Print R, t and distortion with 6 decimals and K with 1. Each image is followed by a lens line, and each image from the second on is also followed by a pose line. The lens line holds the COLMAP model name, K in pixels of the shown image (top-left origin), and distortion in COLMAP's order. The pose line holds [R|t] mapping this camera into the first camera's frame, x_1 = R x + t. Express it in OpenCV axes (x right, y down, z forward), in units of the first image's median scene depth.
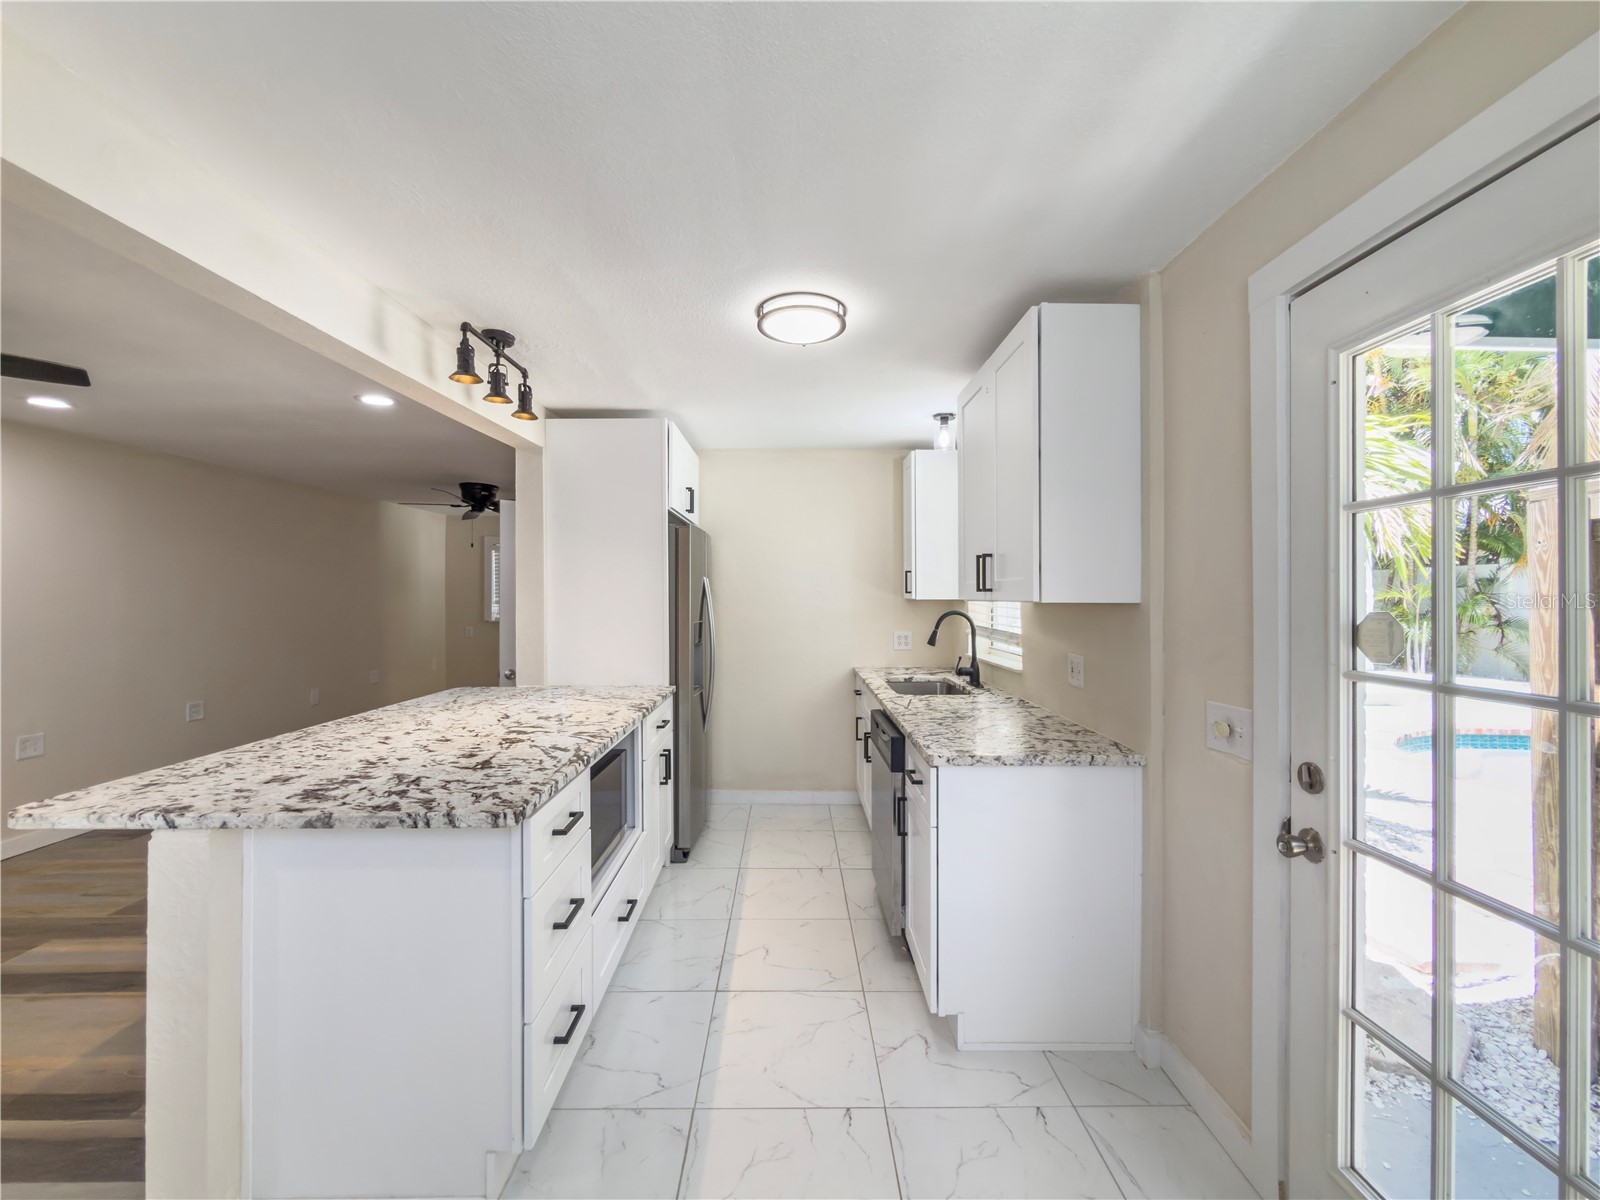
lens RADIAL K [[646.7, 0, 803.3], [0, 646.7, 596.1], [0, 0, 1]] dist [-0.002074, -0.000327]
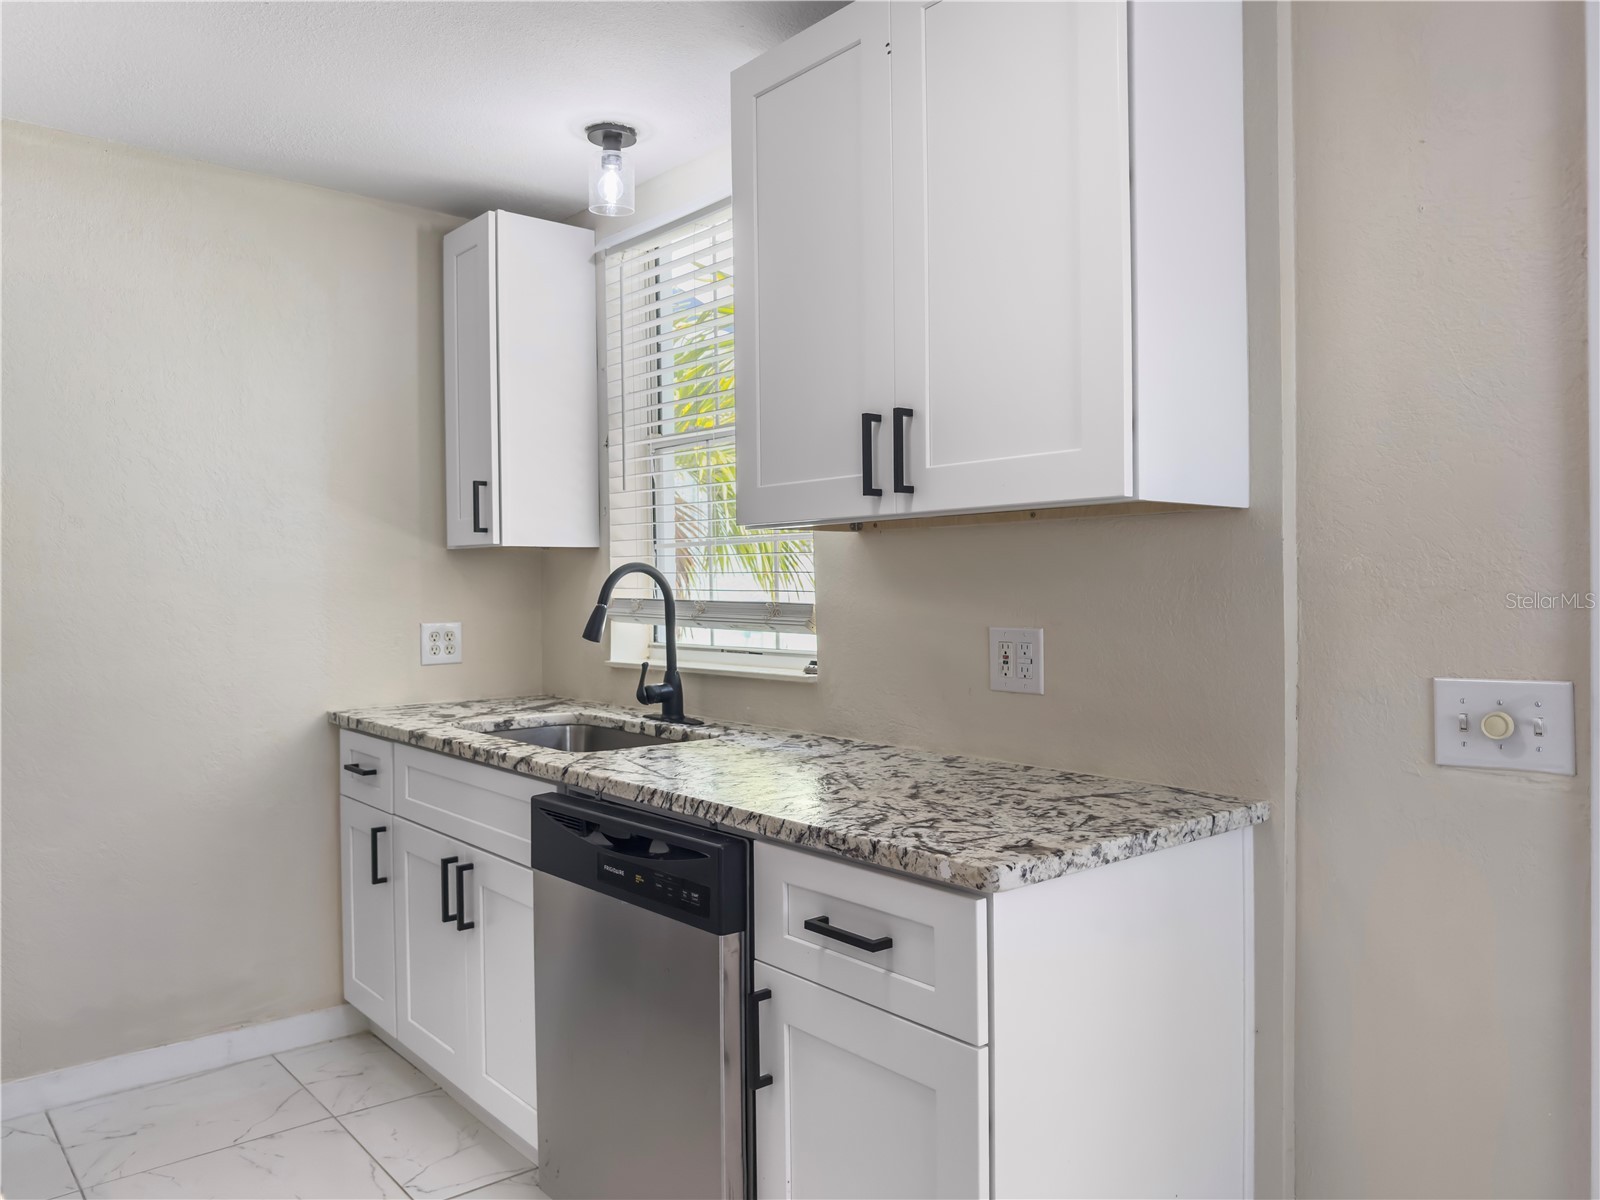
lens RADIAL K [[1152.7, 0, 789.0], [0, 1152.7, 606.3], [0, 0, 1]] dist [-0.003265, -0.005044]
pose [[0.779832, -0.019922, 0.625672, -0.277353], [0.010555, 0.999770, 0.018679, 0.055846], [-0.625900, -0.007963, 0.779863, 0.420989]]
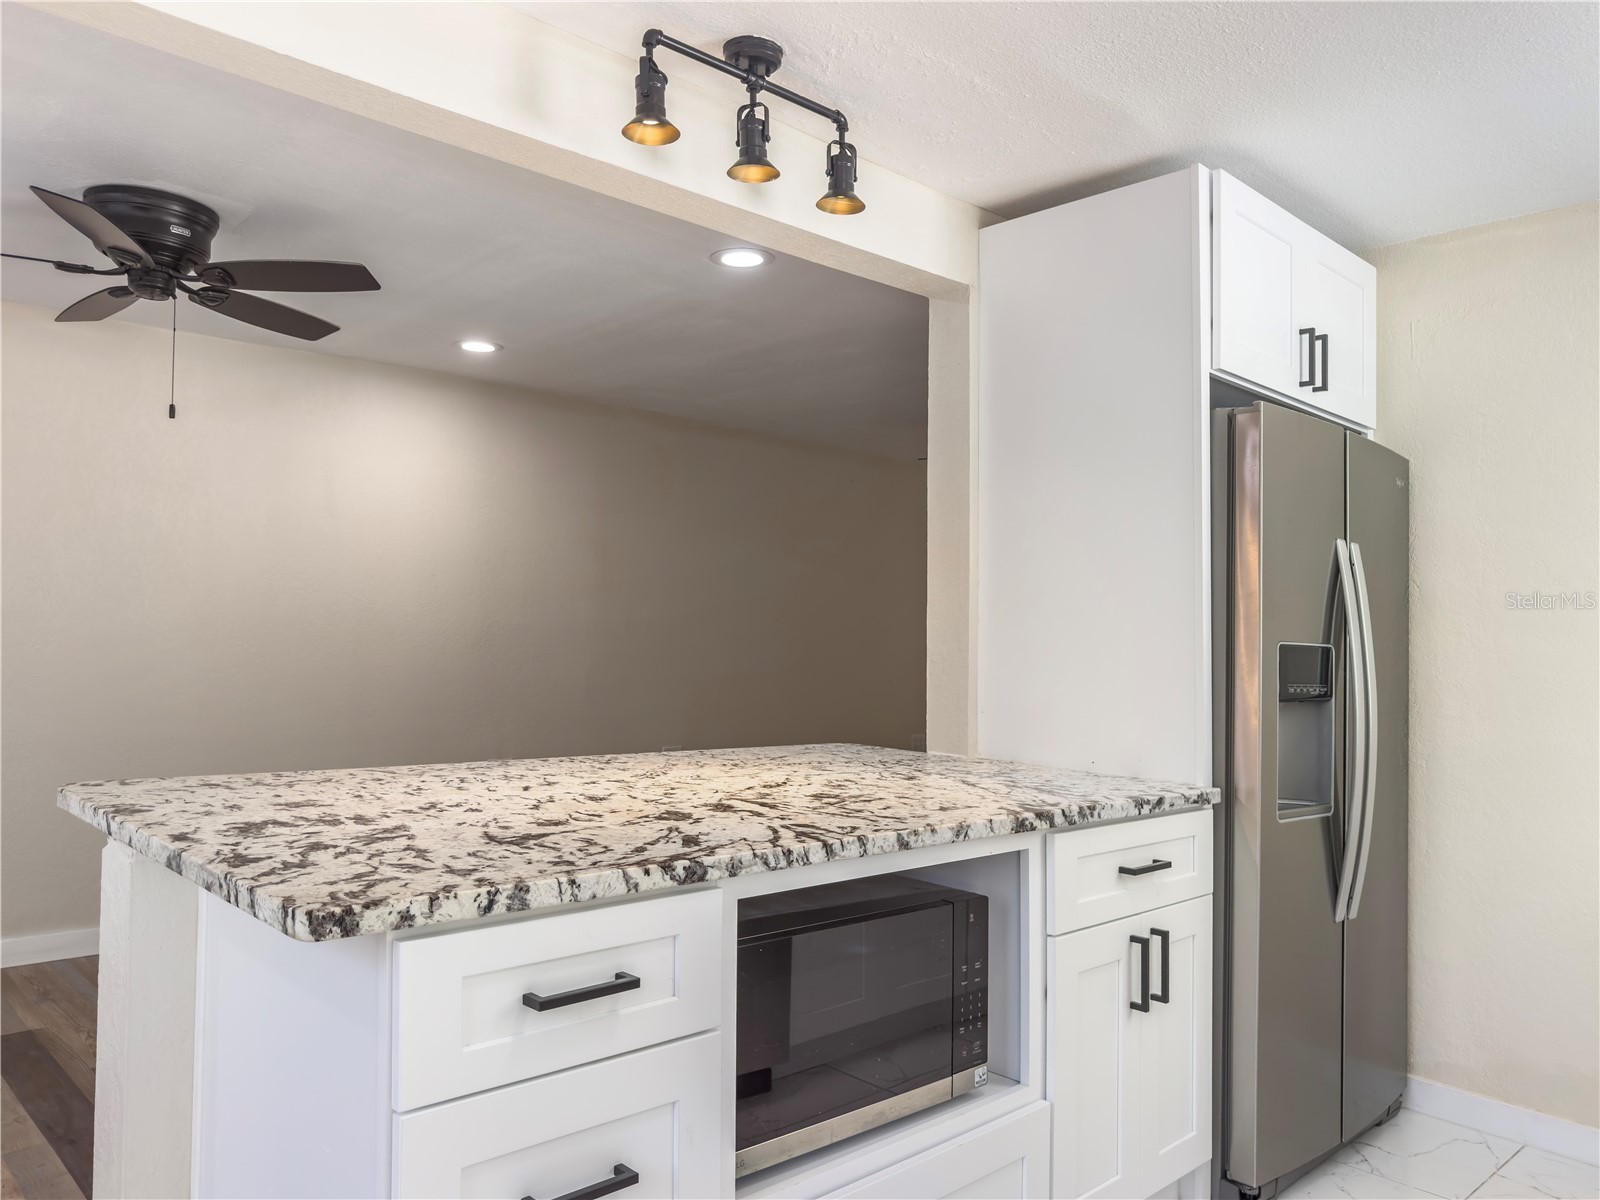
lens RADIAL K [[1153.2, 0, 791.3], [0, 1153.2, 616.3], [0, 0, 1]] dist [-0.017715, 0.001304]
pose [[0.668185, -0.010606, -0.743919, 0.232338], [-0.016904, 0.999424, -0.029432, 0.079512], [0.743803, 0.032241, 0.667621, 0.393185]]
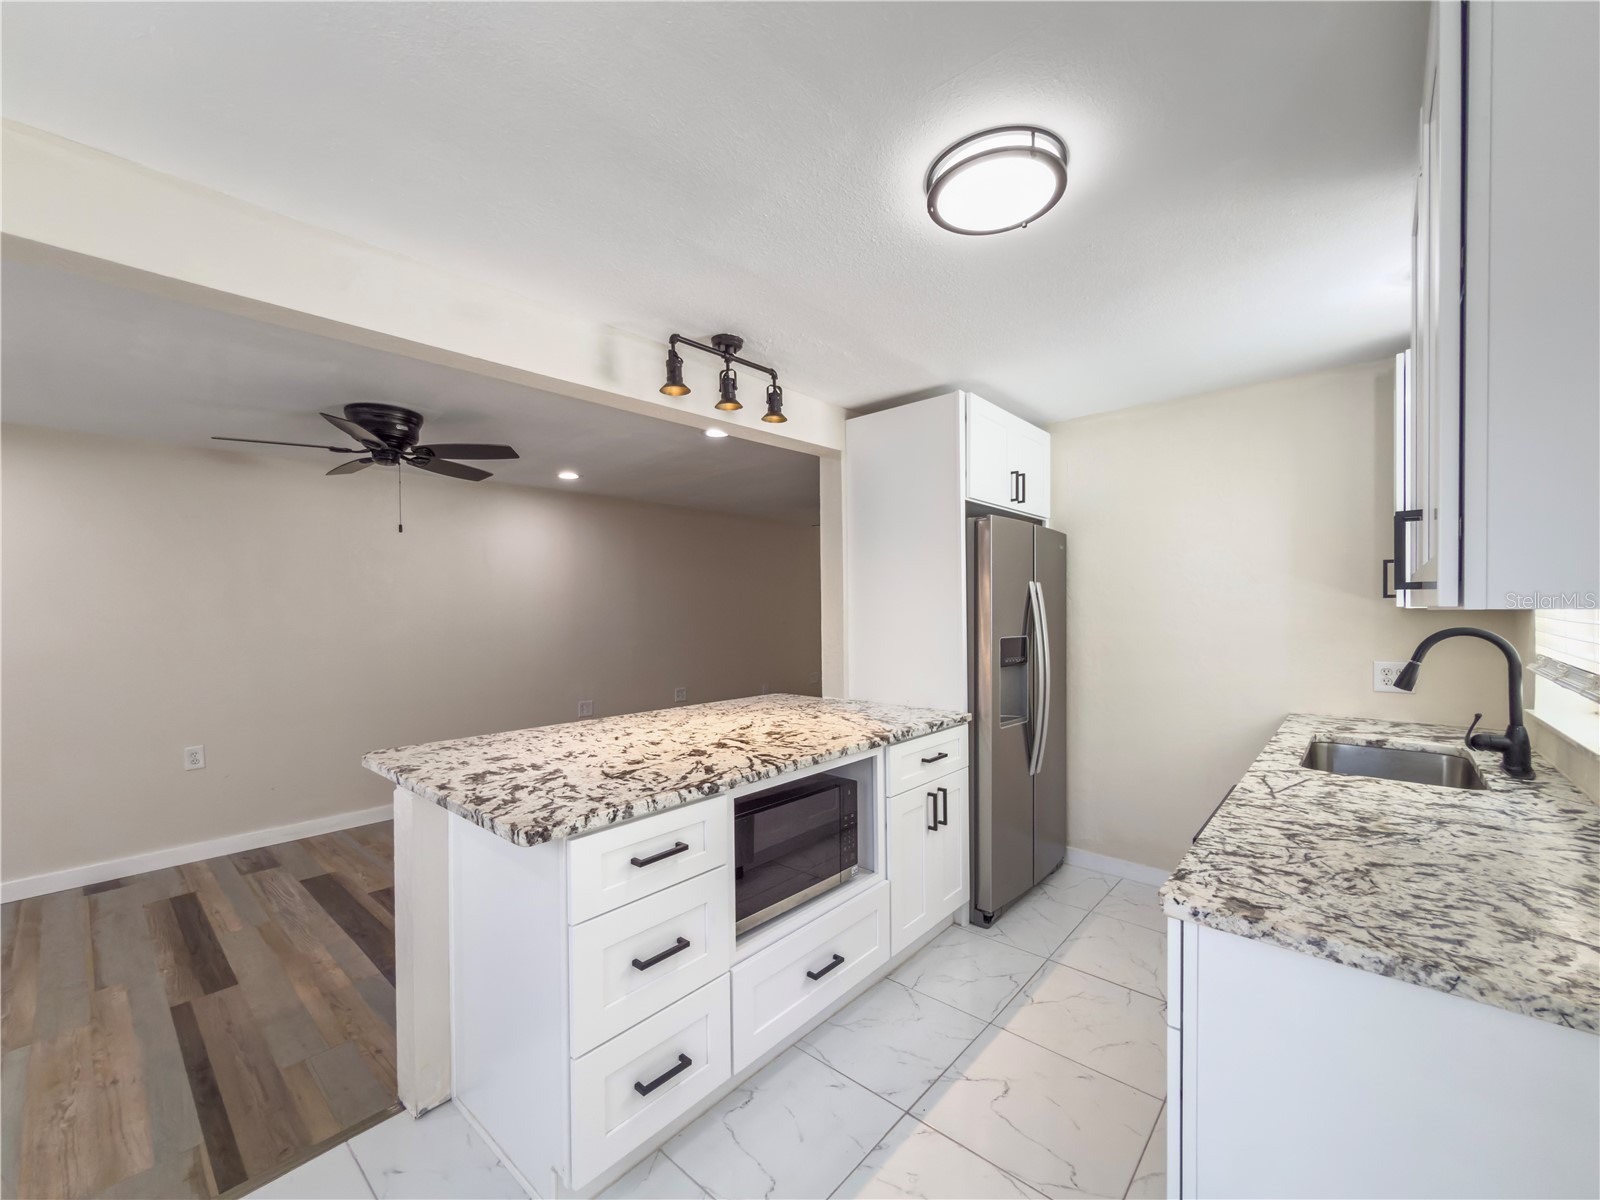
lens RADIAL K [[651.2, 0, 803.4], [0, 651.2, 618.6], [0, 0, 1]] dist [-0.002581, -0.000190]
pose [[0.739983, 0.006874, -0.672591, 0.273719], [0.003386, 0.999897, 0.013945, 0.006771], [0.672618, -0.012597, 0.739883, 0.323274]]
